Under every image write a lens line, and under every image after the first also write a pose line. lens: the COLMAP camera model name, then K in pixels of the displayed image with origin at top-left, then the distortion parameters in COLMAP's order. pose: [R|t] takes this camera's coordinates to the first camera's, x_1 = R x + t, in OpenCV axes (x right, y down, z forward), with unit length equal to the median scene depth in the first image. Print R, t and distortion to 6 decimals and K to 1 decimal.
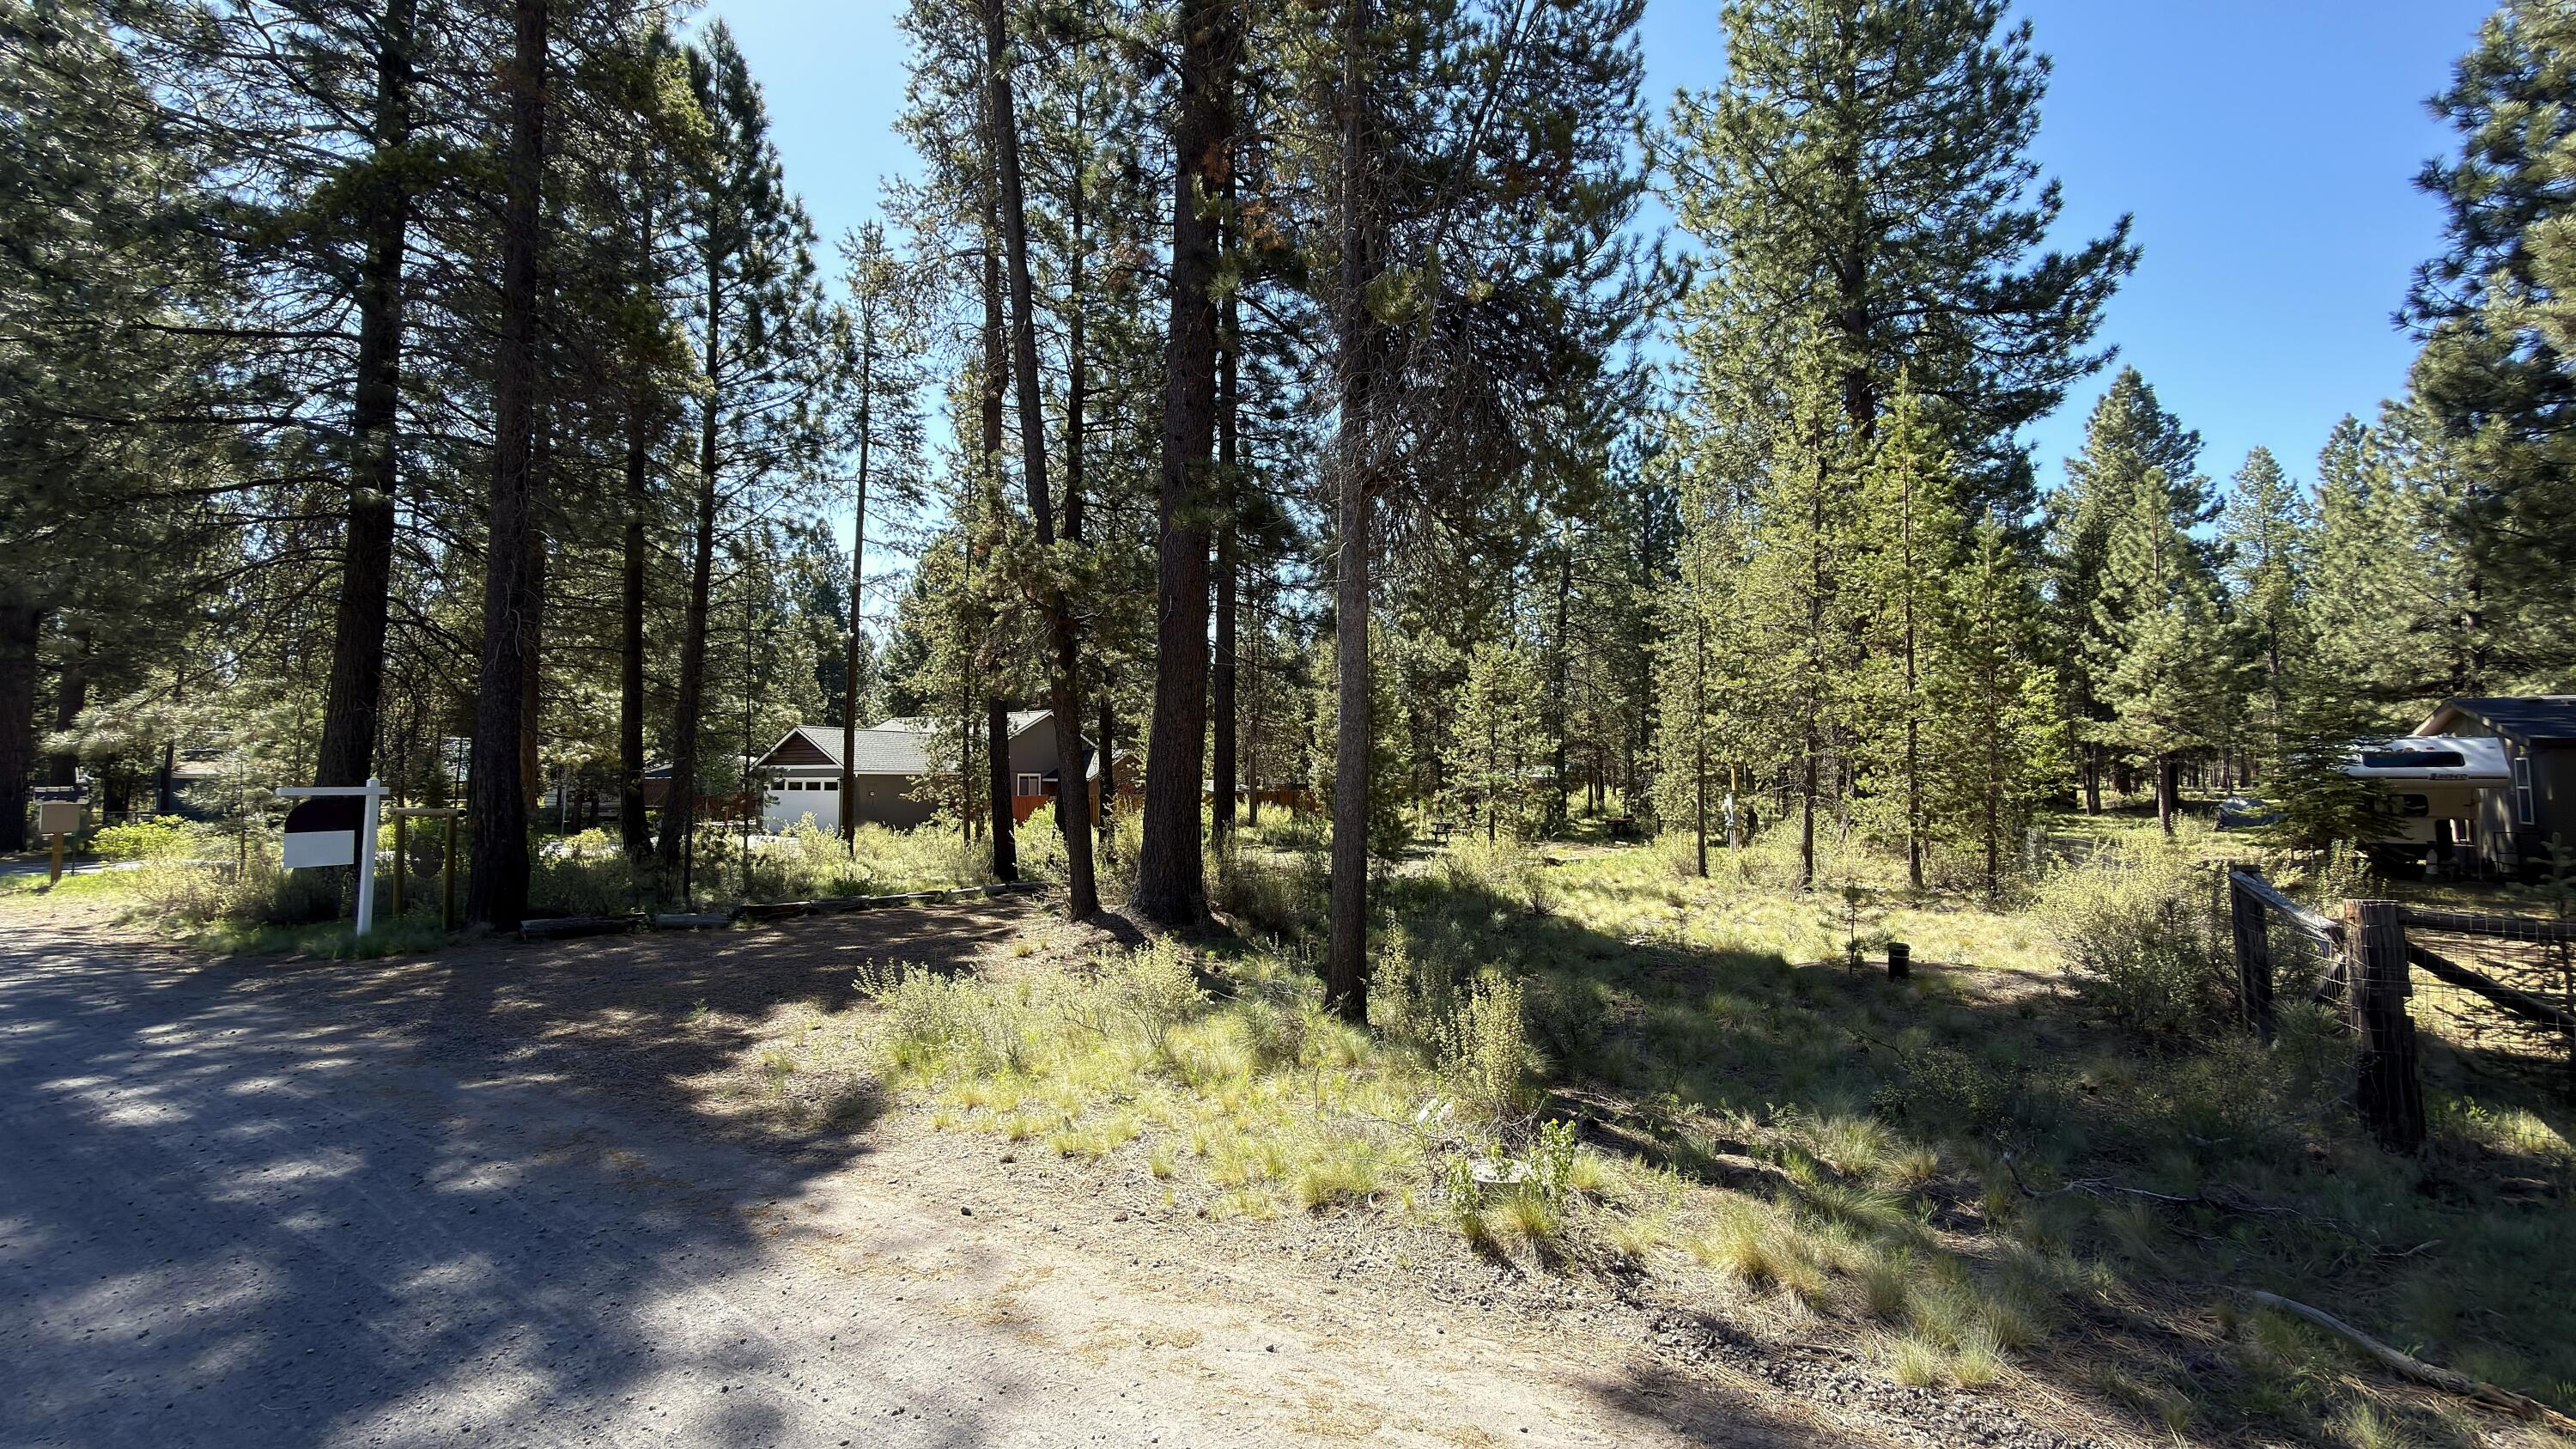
lens RADIAL K [[1032.0, 0, 1288.9], [0, 1032.0, 716.6], [0, 0, 1]] dist [0.002455, 0.000386]
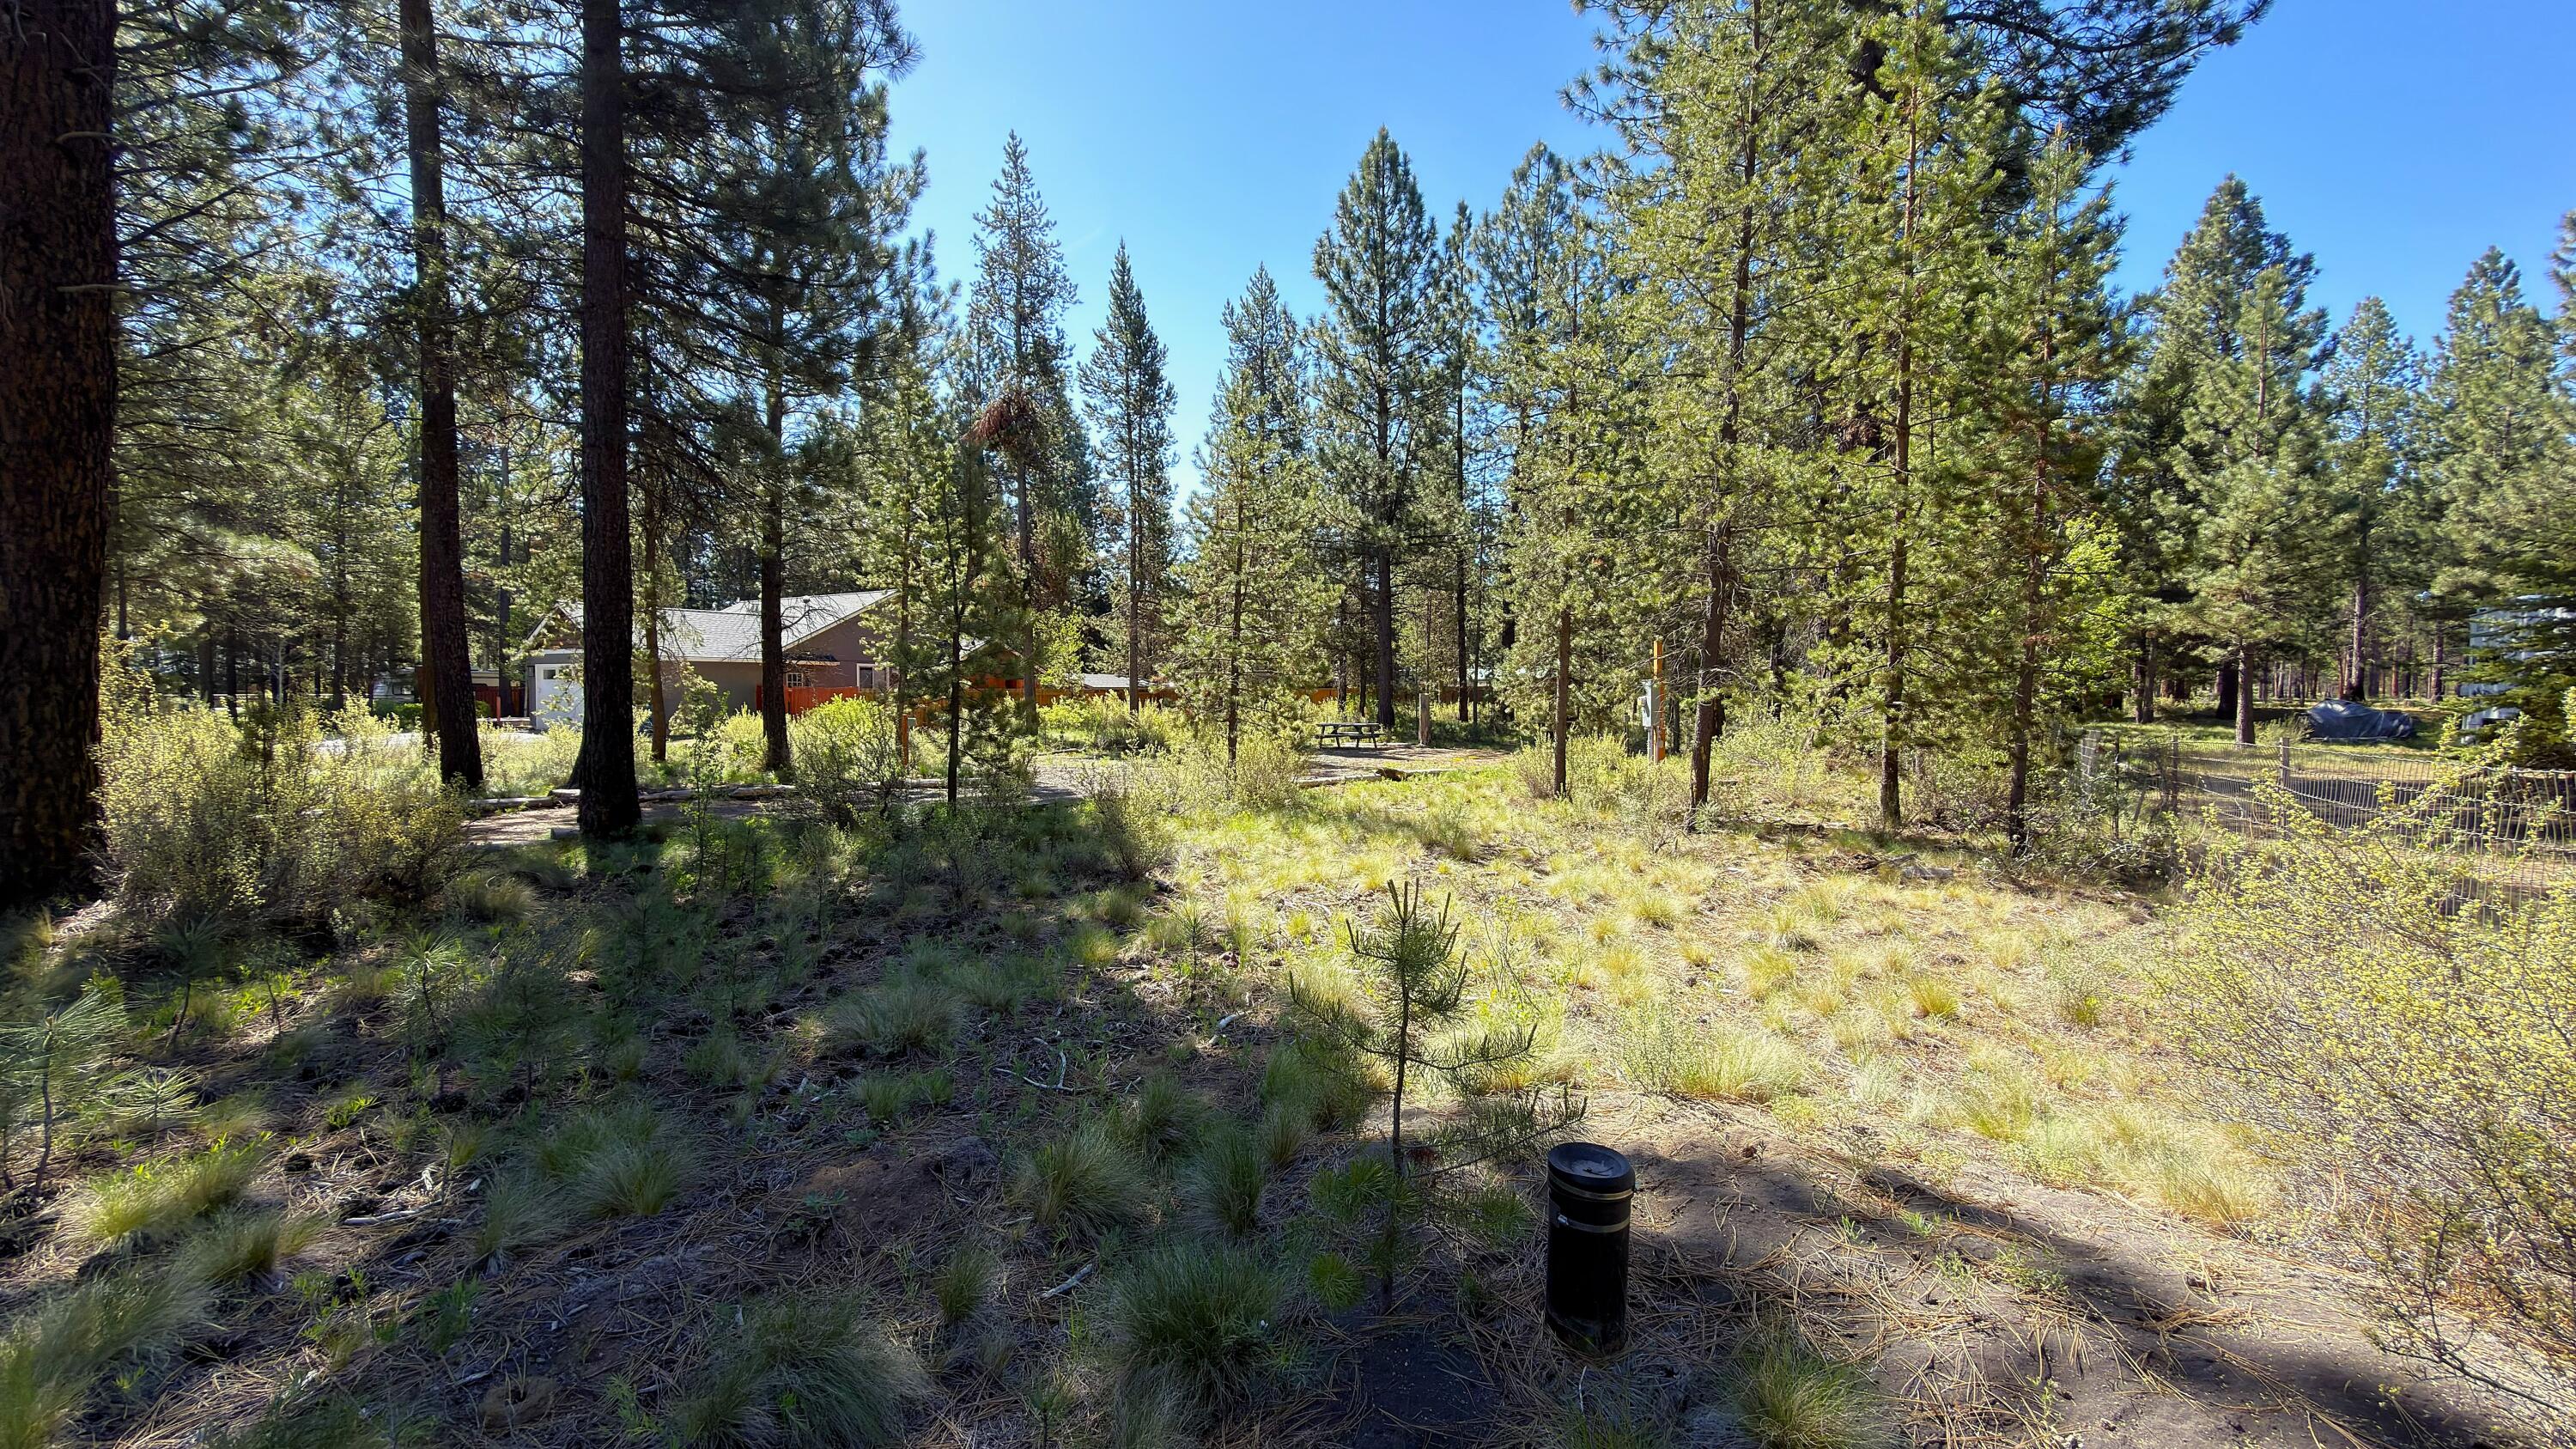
lens RADIAL K [[1032.0, 0, 1283.2], [0, 1032.0, 717.7], [0, 0, 1]] dist [0.002455, 0.000386]
pose [[0.999680, 0.008606, -0.023786, 0.130263], [-0.006424, 0.995888, 0.090368, 0.024972], [0.024466, -0.090186, 0.995624, 0.192440]]
